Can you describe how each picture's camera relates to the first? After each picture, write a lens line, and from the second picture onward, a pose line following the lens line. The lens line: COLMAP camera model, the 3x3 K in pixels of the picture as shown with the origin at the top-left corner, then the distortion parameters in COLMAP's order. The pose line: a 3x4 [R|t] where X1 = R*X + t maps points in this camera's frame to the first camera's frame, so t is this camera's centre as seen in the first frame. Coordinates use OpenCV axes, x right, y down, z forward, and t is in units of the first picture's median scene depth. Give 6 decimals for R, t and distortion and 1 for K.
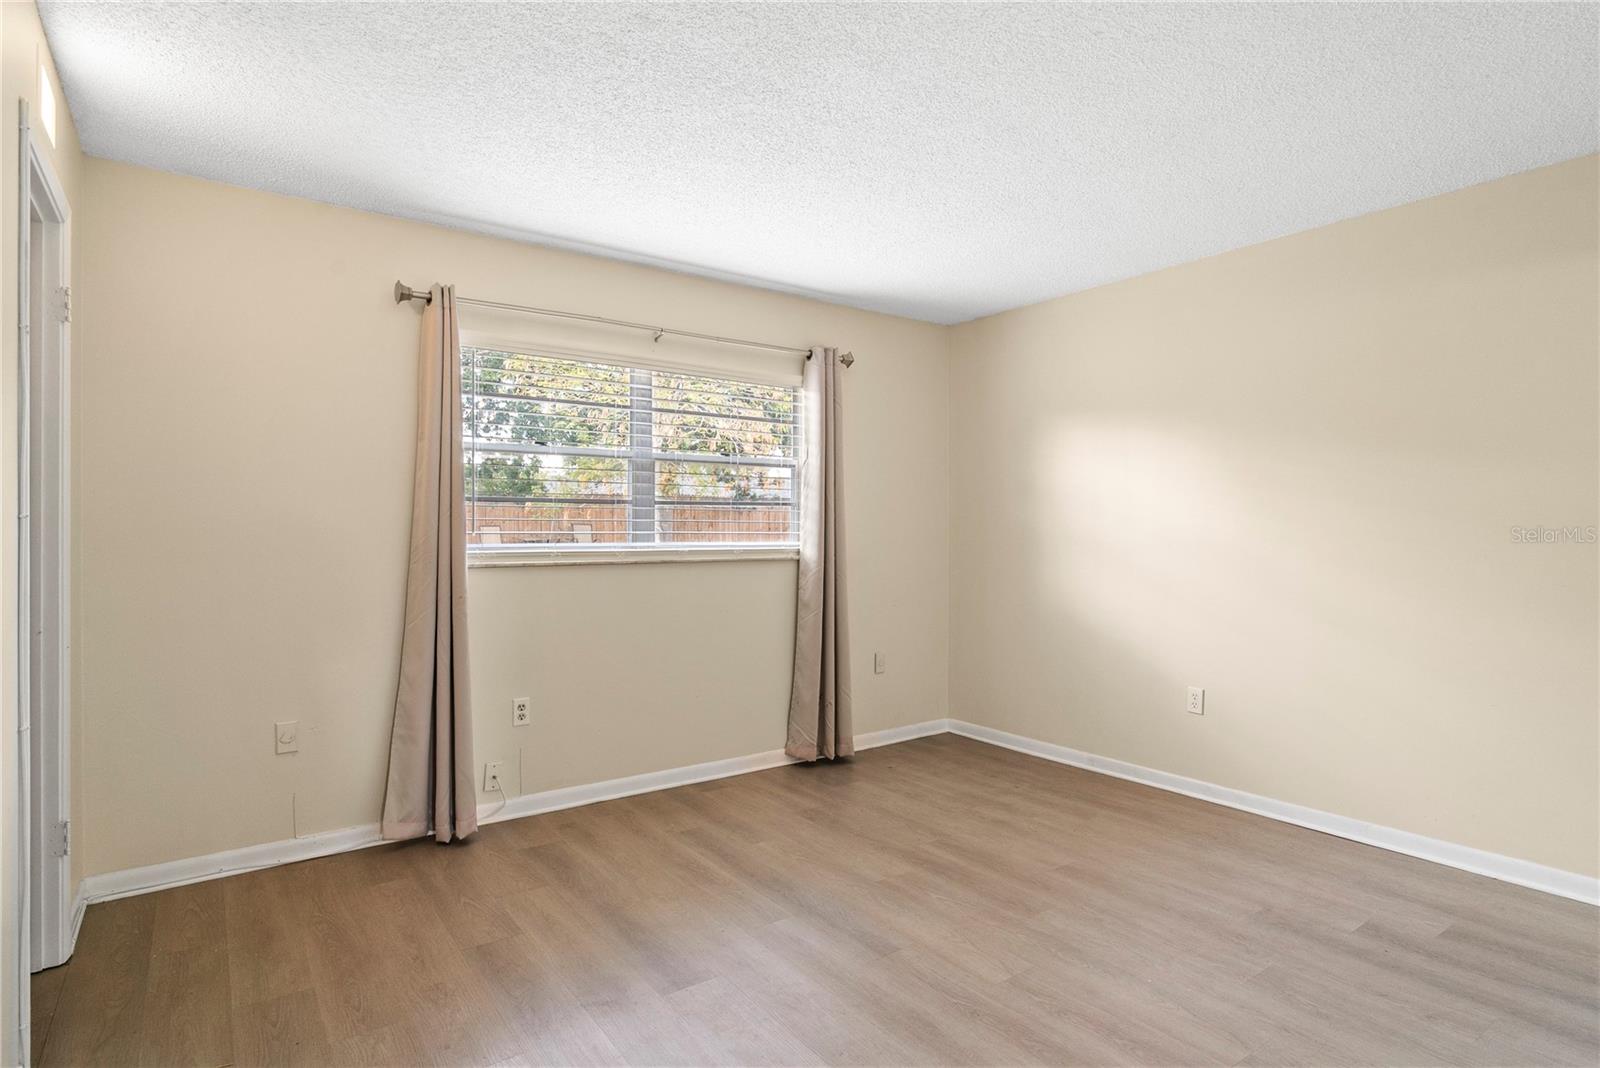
lens RADIAL K [[825.8, 0, 813.5], [0, 825.8, 530.2], [0, 0, 1]] dist [-0.006749, 0.003469]
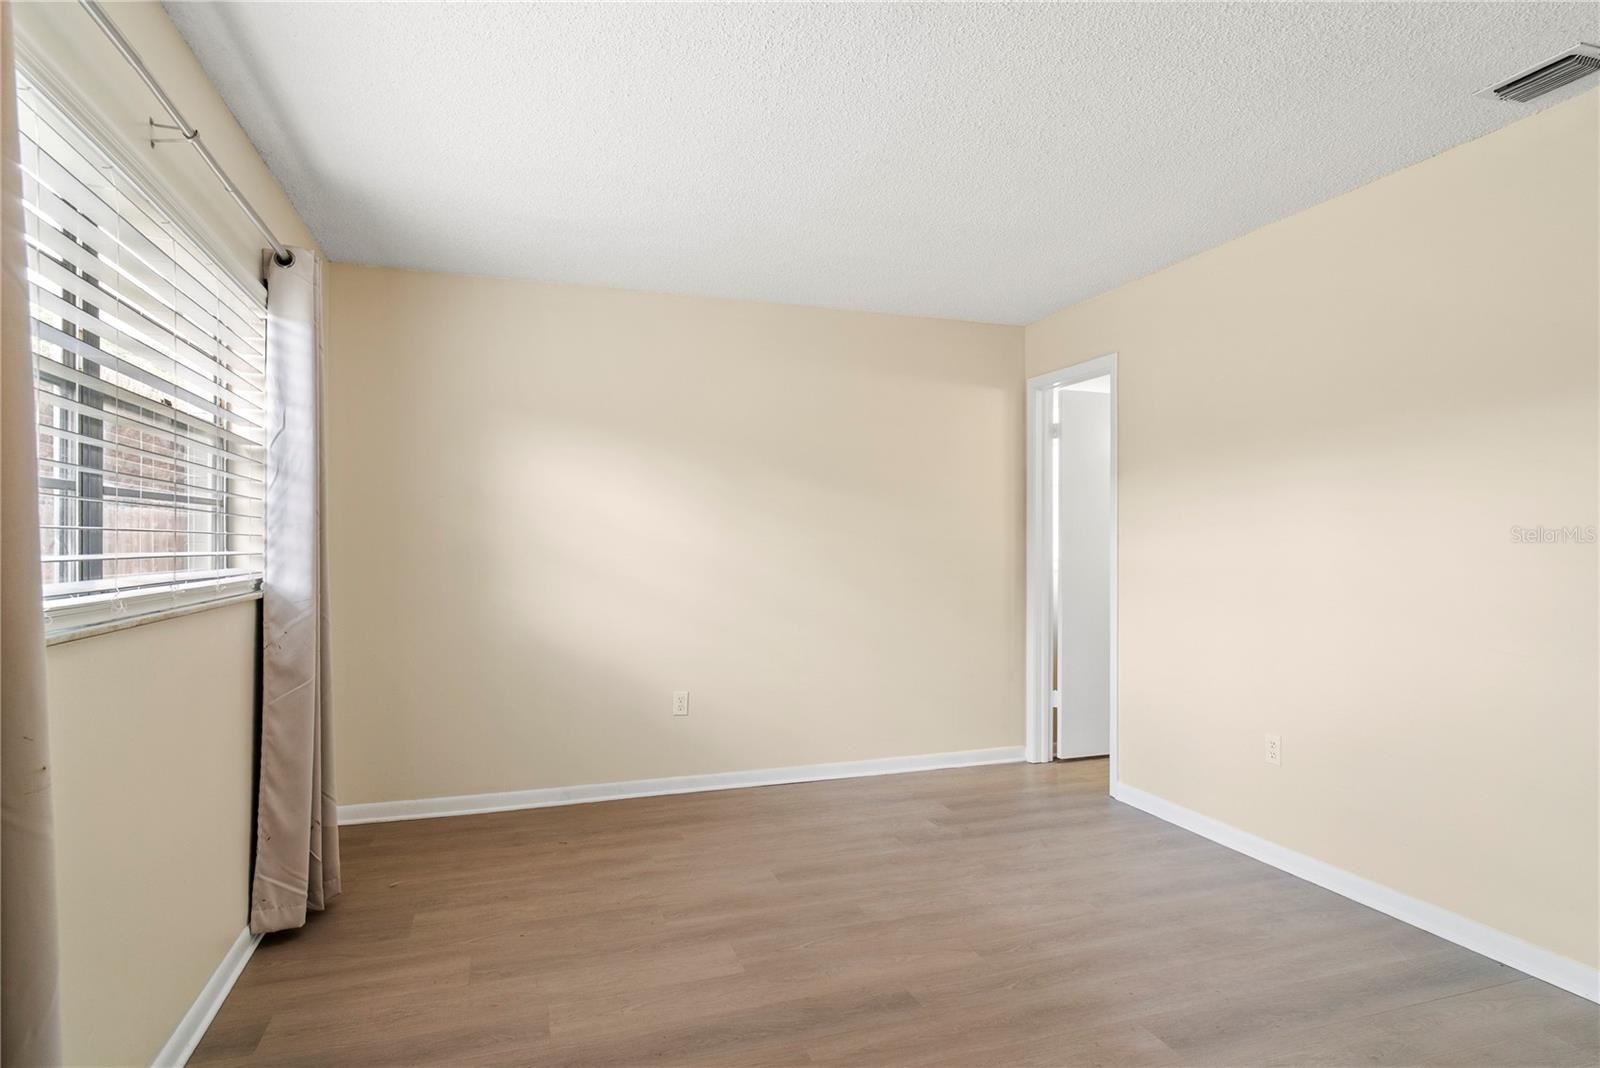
lens RADIAL K [[825.8, 0, 804.9], [0, 825.8, 541.7], [0, 0, 1]] dist [-0.006749, 0.003469]
pose [[0.321282, 0.001529, 0.946982, -0.542958], [0.001057, 0.999997, -0.001973, -0.003382], [-0.946983, 0.001635, 0.321280, 0.530365]]
